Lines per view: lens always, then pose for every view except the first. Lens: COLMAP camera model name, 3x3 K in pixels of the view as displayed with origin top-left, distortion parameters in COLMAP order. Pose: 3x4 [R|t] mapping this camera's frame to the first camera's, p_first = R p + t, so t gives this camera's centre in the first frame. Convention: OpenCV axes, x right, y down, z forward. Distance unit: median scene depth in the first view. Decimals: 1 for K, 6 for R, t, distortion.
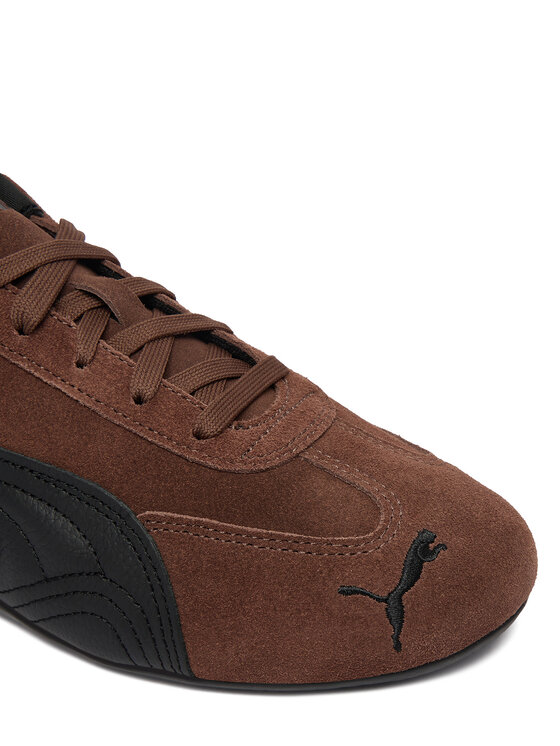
lens RADIAL K [[858.0, 0, 280.0], [0, 858.0, 373.0], [0, 0, 1]] dist [-0.065335, -0.006723]
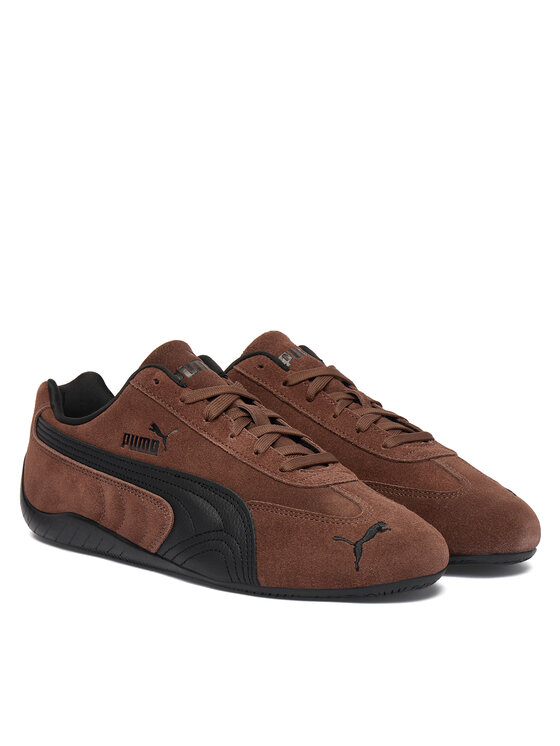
lens RADIAL K [[2193.5, 0, 280.0], [0, 2193.5, 373.0], [0, 0, 1]] dist [-0.001287, -0.005603]
pose [[0.963783, 0.068827, -0.257653, 1.226120], [-0.169392, 0.904195, -0.392095, 1.905033], [0.205982, 0.421538, 0.883106, -3.696420]]
